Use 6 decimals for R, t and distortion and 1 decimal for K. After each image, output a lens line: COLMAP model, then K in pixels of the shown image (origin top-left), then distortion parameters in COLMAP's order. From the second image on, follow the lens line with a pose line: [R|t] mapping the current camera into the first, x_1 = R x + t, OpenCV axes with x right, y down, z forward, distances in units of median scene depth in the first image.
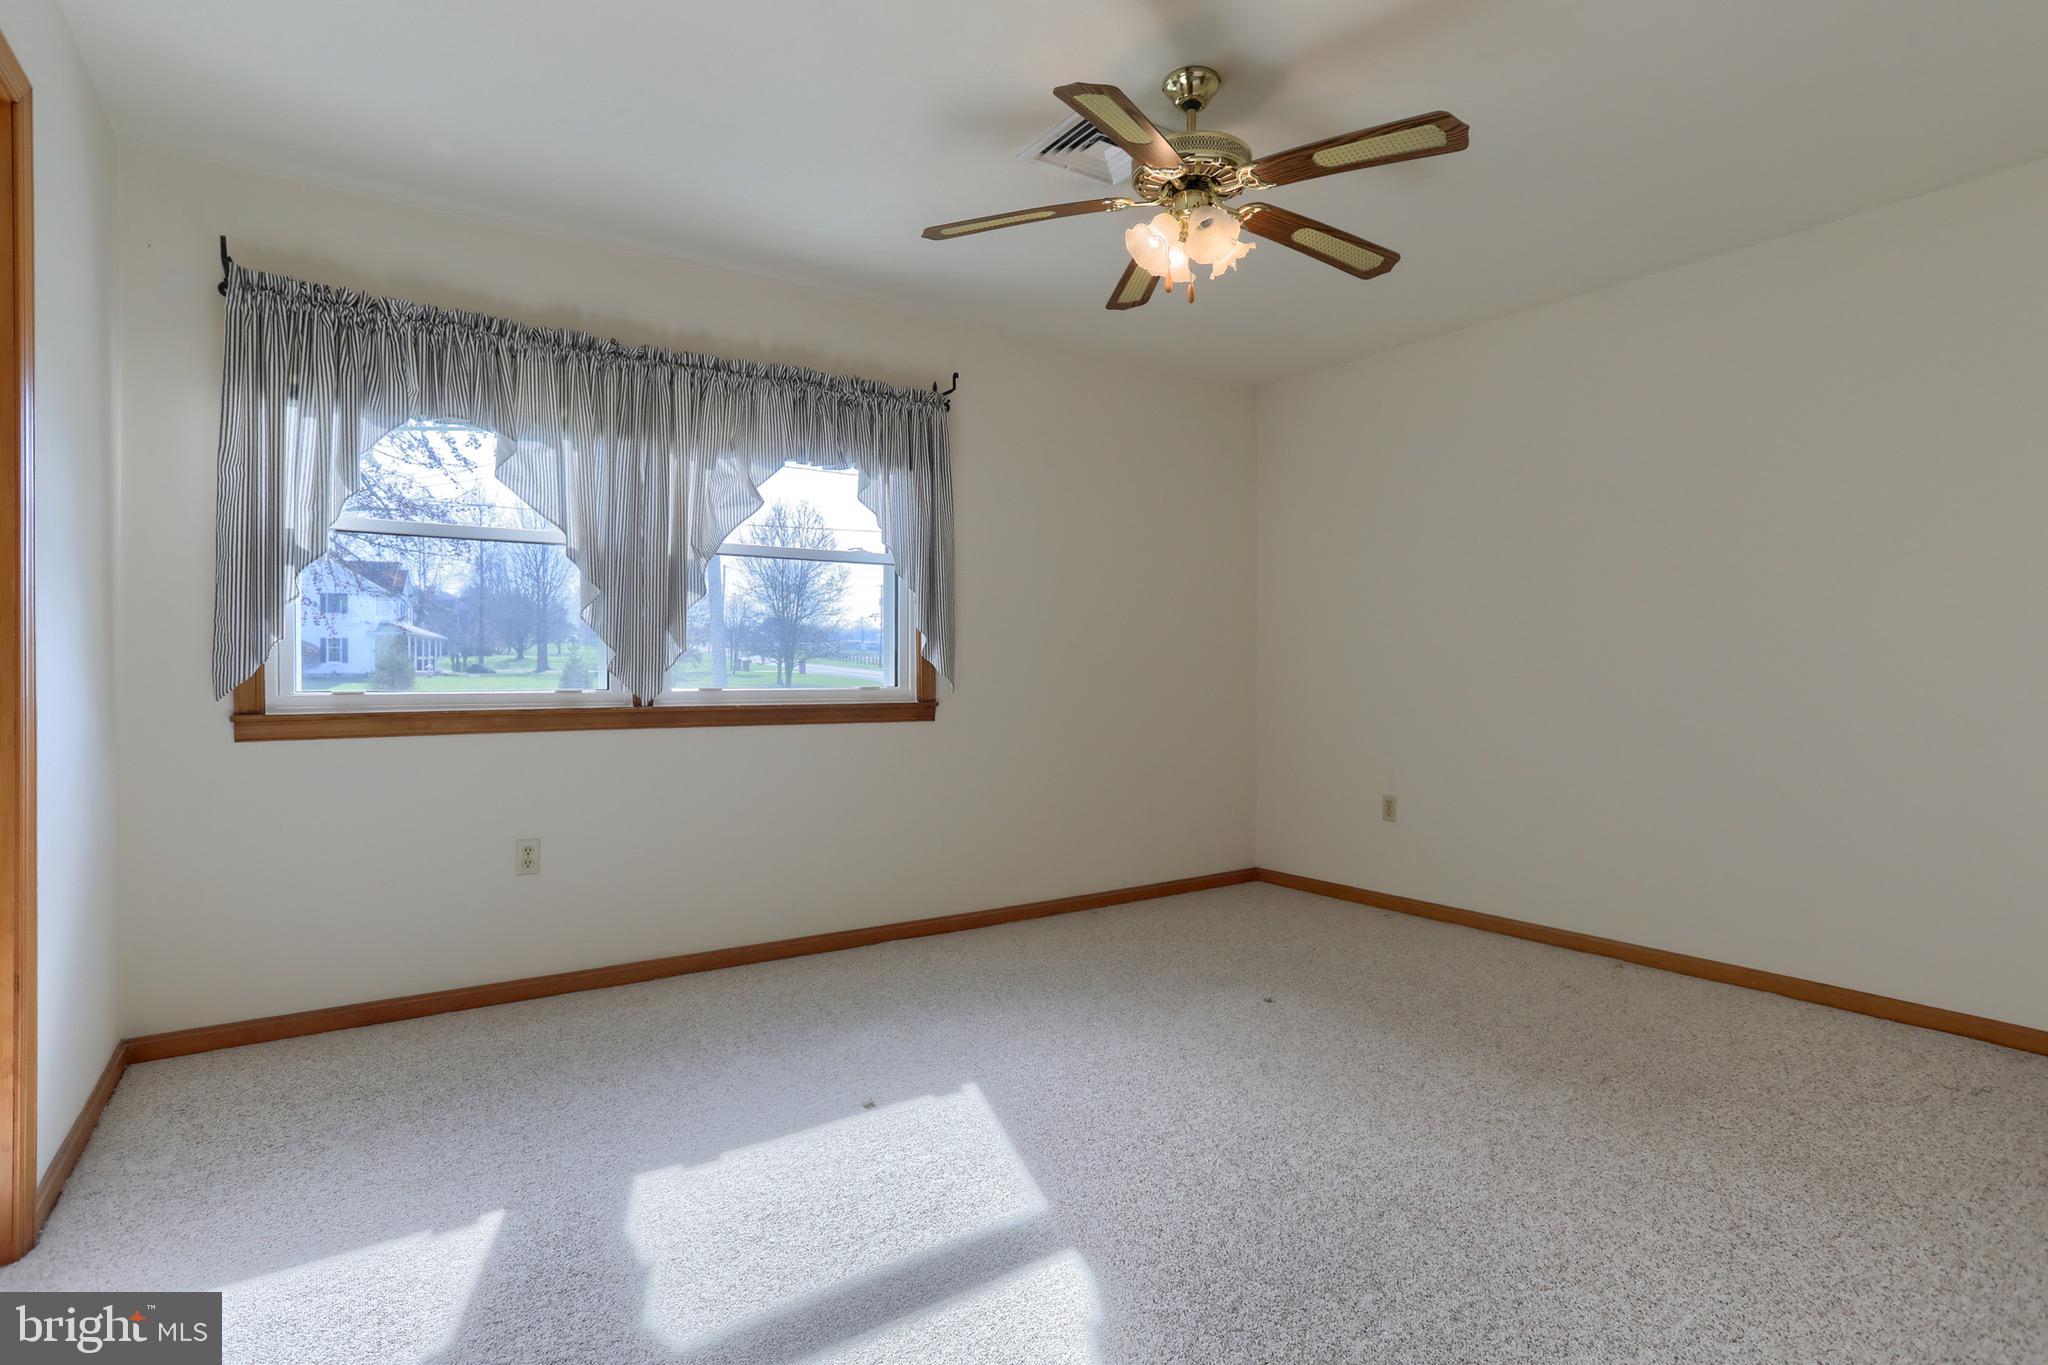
lens RADIAL K [[1066.4, 0, 1025.3], [0, 1066.4, 668.9], [0, 0, 1]] dist [-0.052532, 0.033035]
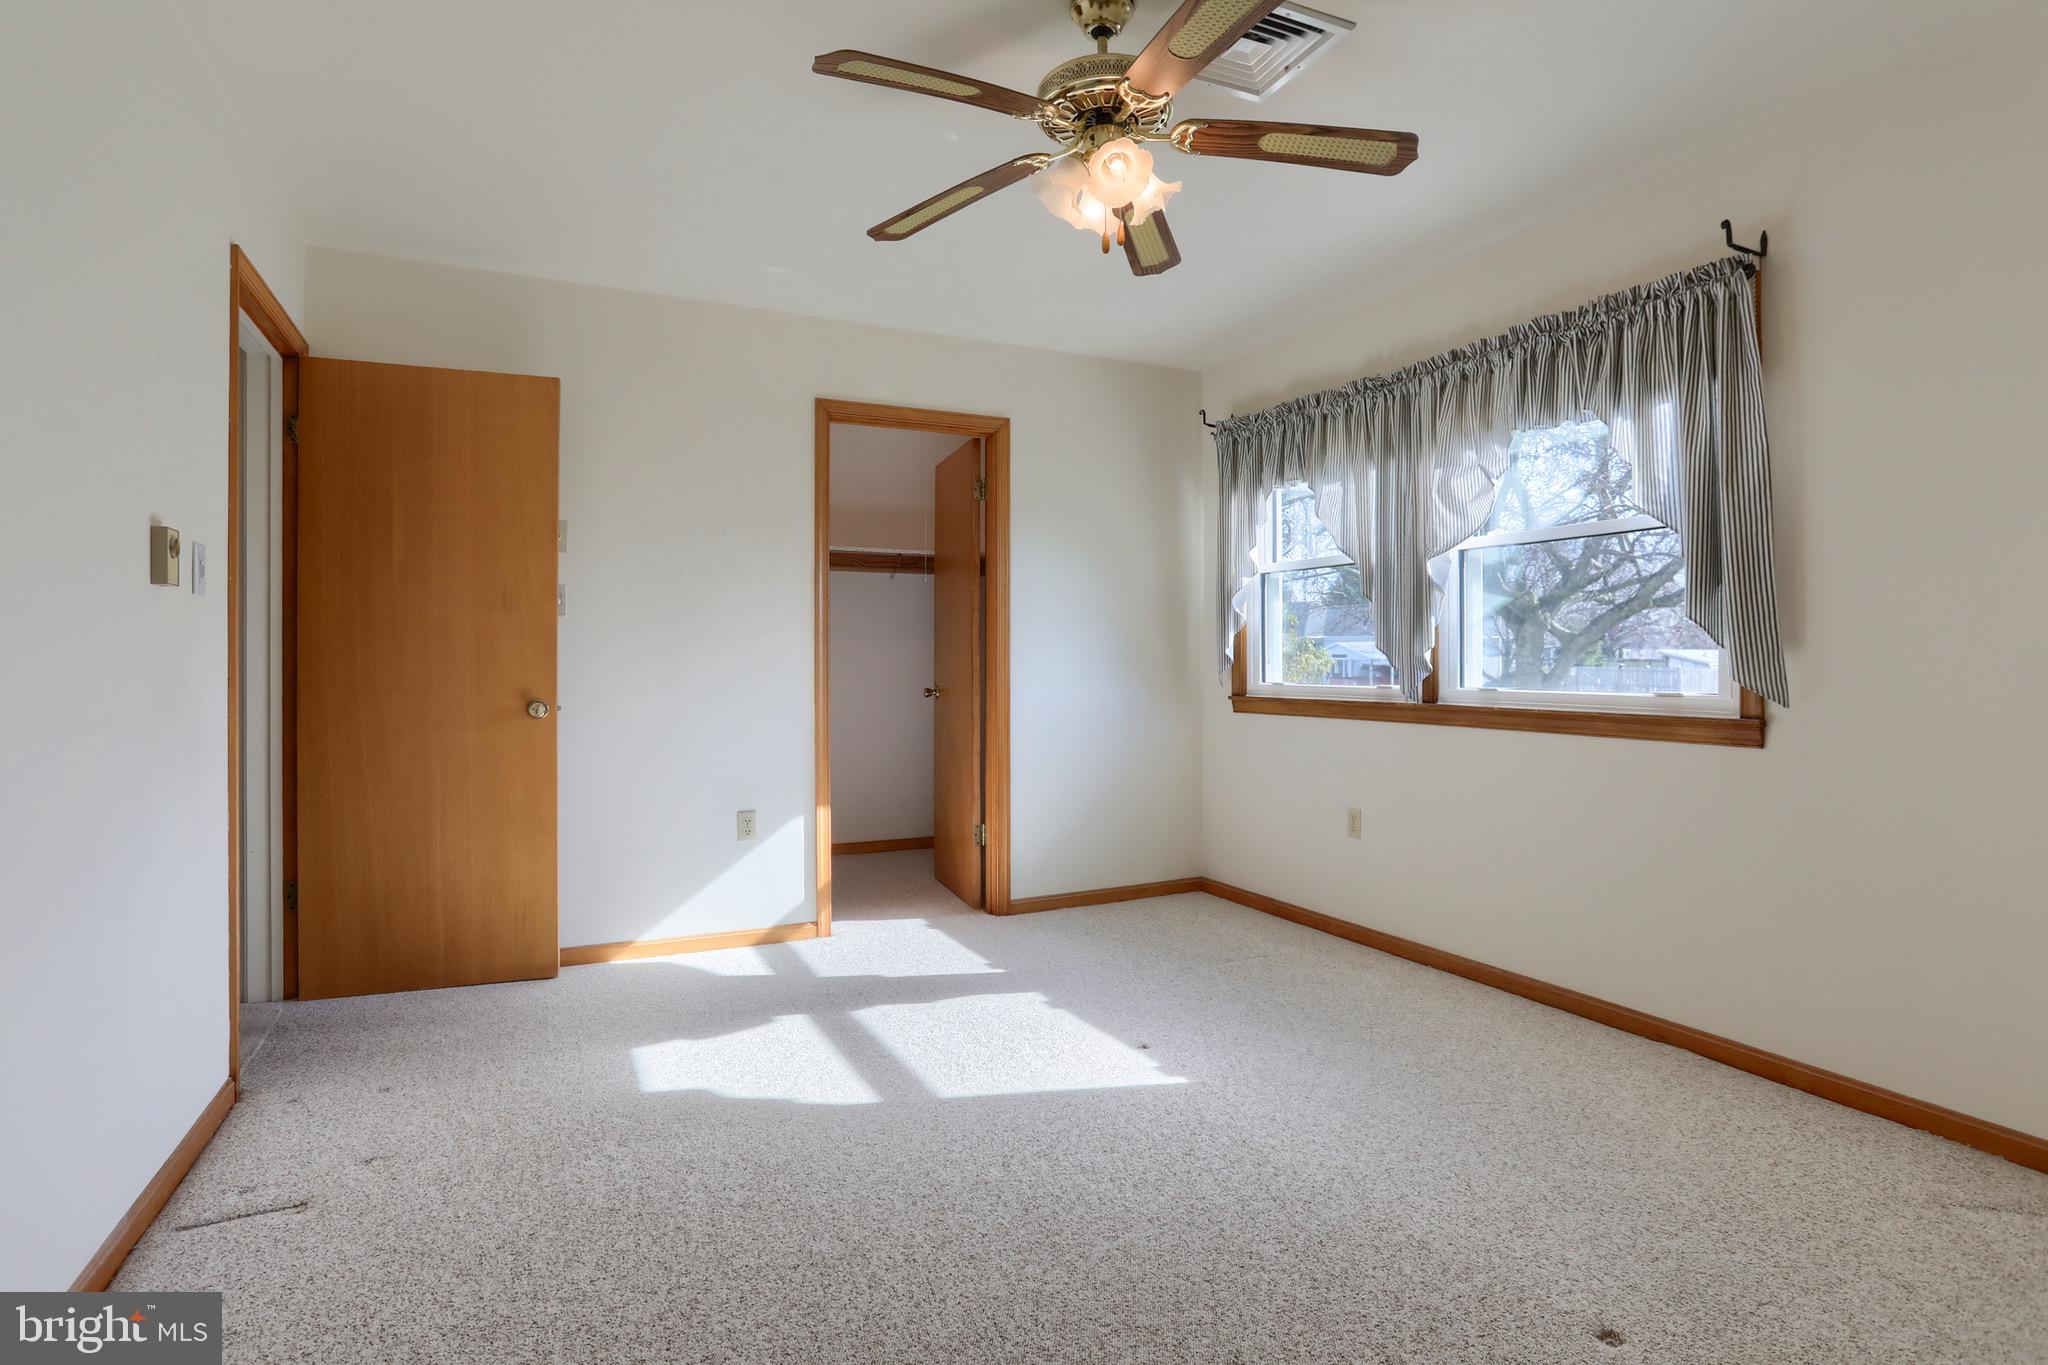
lens RADIAL K [[1066.4, 0, 1025.3], [0, 1066.4, 668.9], [0, 0, 1]] dist [-0.052532, 0.033035]
pose [[-0.182378, 0.005448, -0.983213, 0.804655], [0.002286, 0.999984, 0.005117, -0.005907], [0.983226, -0.001315, -0.182388, 0.859997]]
